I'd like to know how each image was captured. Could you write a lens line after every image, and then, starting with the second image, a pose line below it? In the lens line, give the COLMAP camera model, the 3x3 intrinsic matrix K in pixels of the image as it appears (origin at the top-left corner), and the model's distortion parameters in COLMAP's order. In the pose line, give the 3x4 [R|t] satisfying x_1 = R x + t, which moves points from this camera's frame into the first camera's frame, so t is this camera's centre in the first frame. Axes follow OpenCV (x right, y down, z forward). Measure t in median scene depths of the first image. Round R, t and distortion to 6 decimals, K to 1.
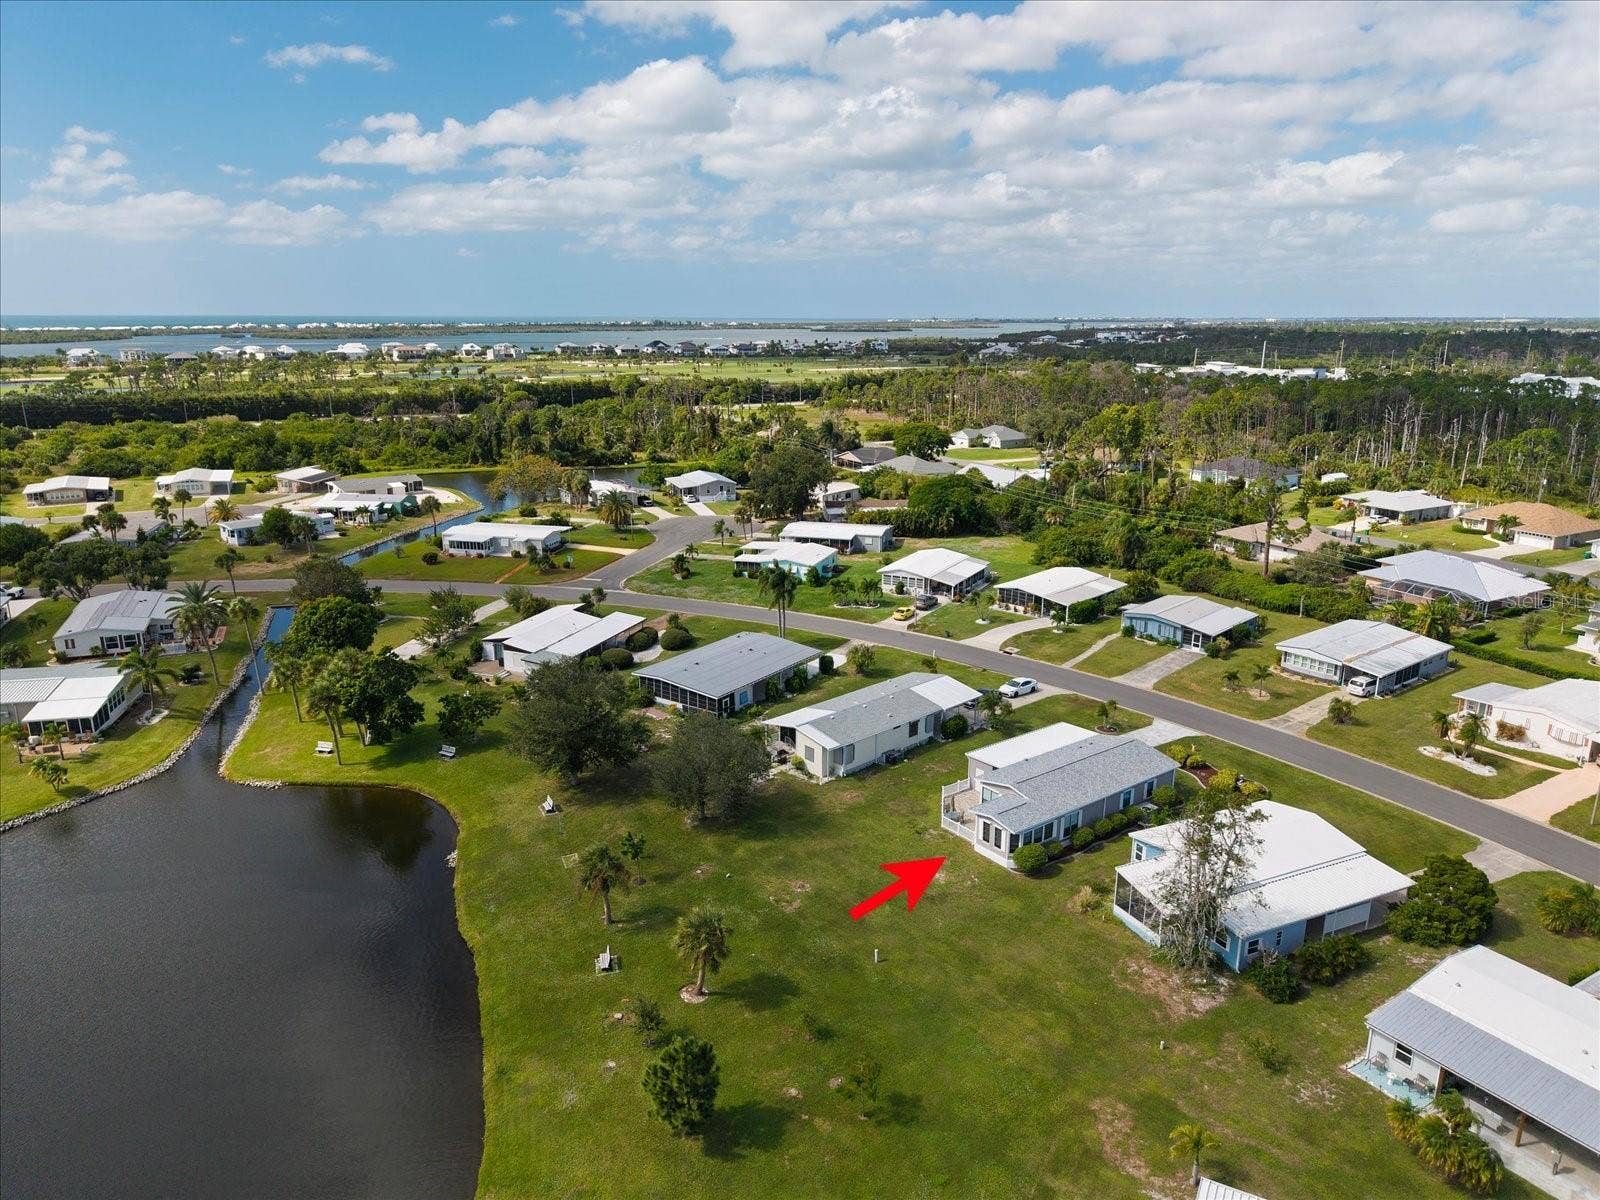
lens RADIAL K [[1066.6, 0, 800.0], [0, 1066.6, 600.0], [0, 0, 1]] dist [0.007808, -0.006392]
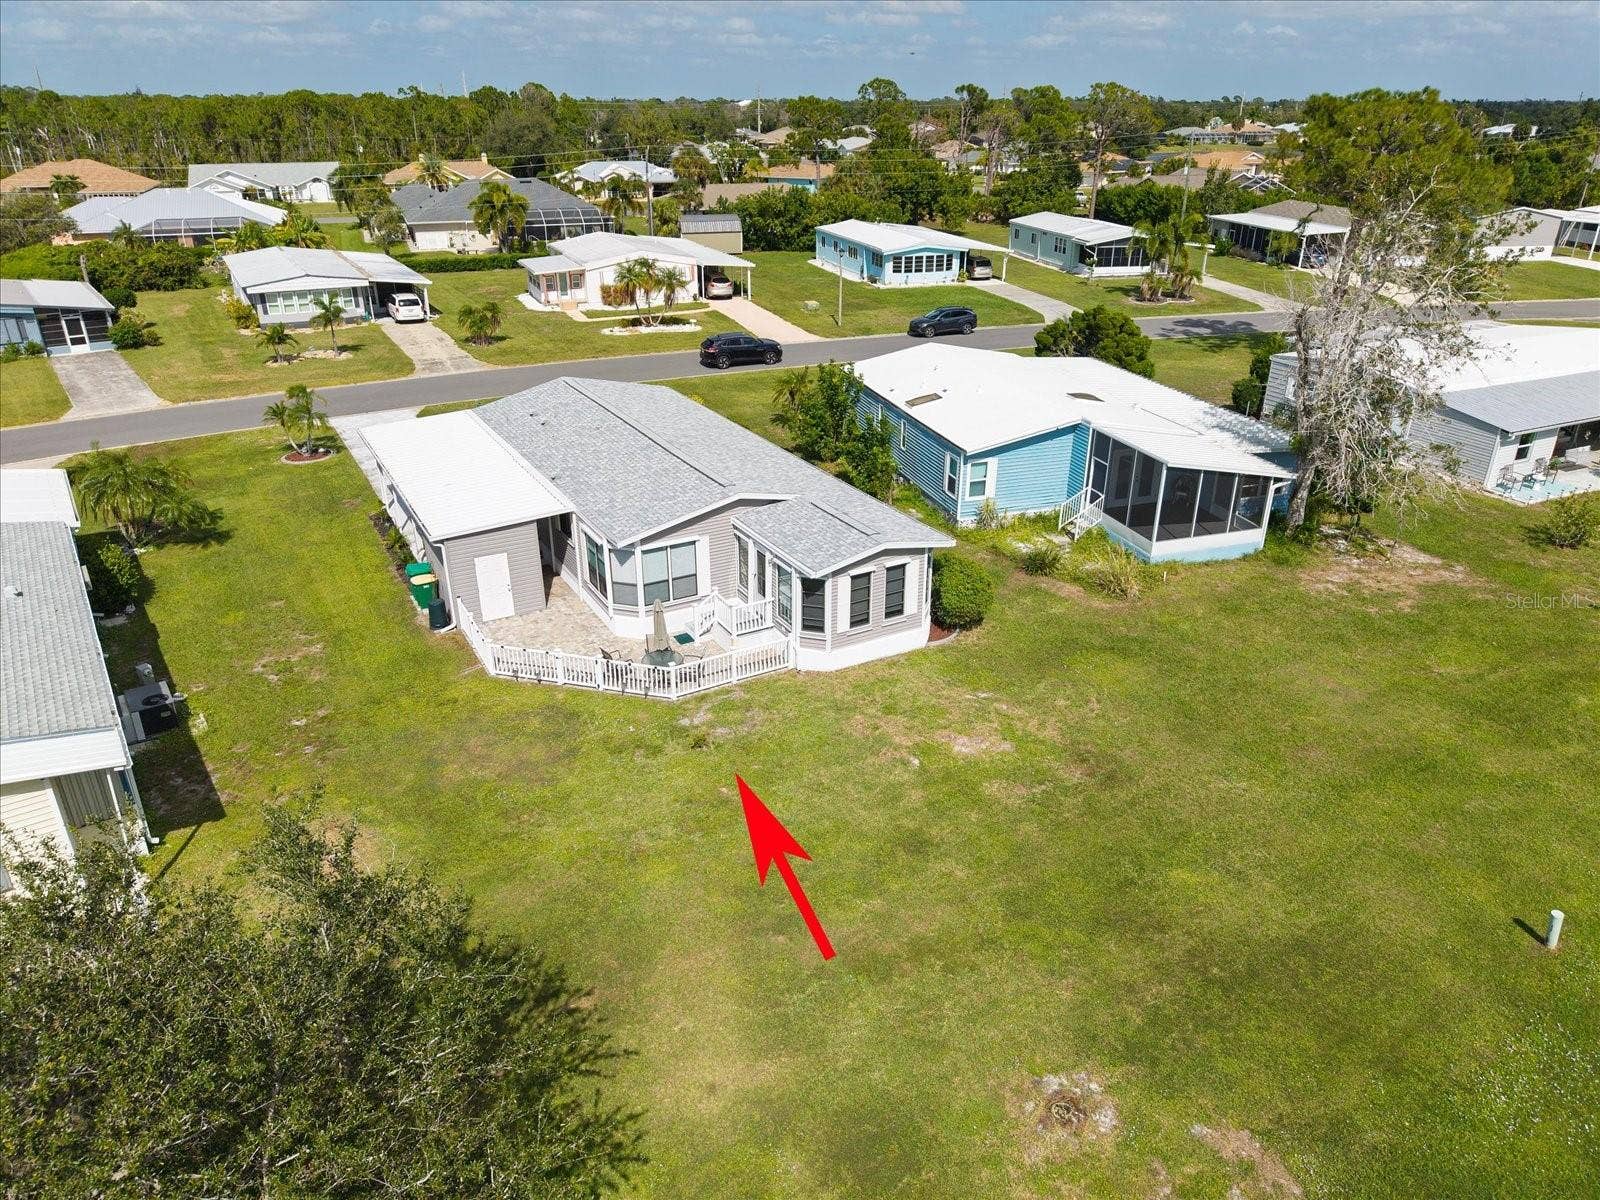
lens RADIAL K [[1066.6, 0, 800.0], [0, 1066.6, 600.0], [0, 0, 1]] dist [0.007808, -0.006392]
pose [[0.127453, -0.418824, 0.899079, -0.154251], [0.253842, 0.890055, 0.378636, 0.077066], [-0.958812, 0.179966, 0.219755, 0.955015]]
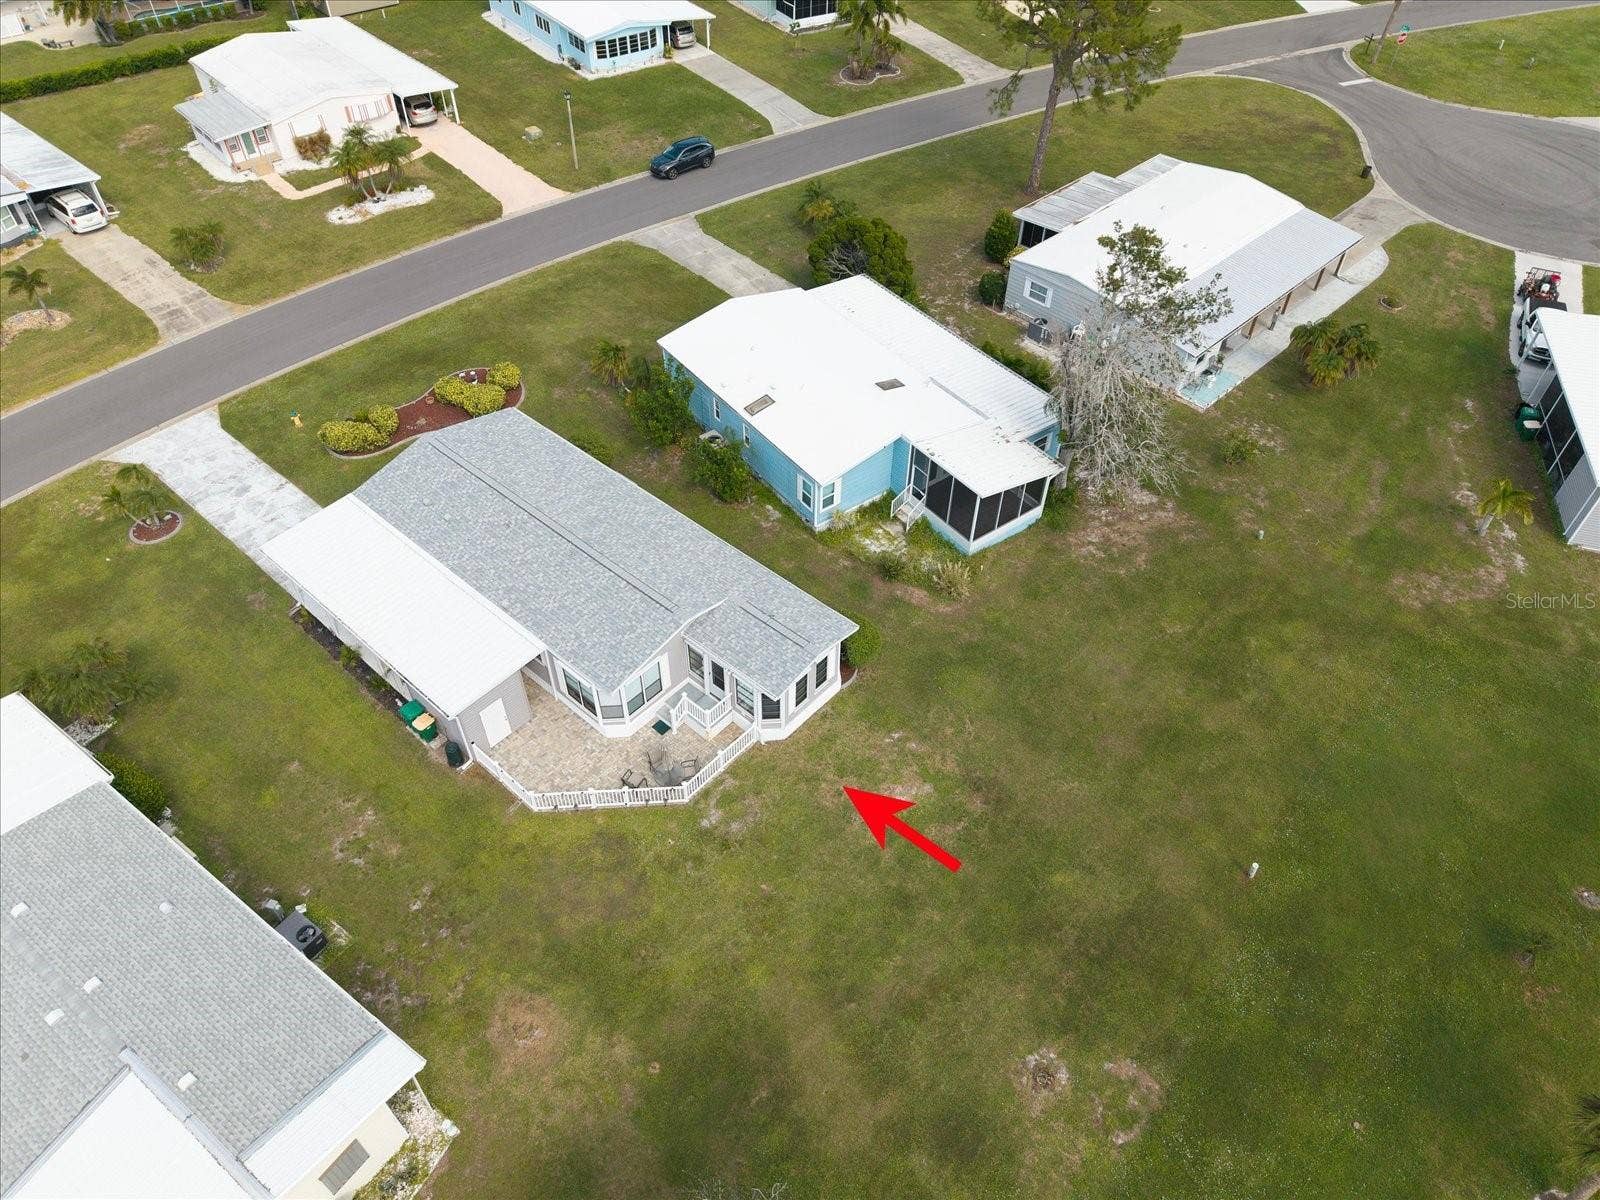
lens RADIAL K [[1066.6, 0, 800.0], [0, 1066.6, 600.0], [0, 0, 1]] dist [0.007808, -0.006392]
pose [[-0.205814, -0.703531, 0.680209, -0.126994], [0.235481, 0.639061, 0.732223, -0.166580], [-0.949837, 0.310878, 0.034140, 0.986466]]
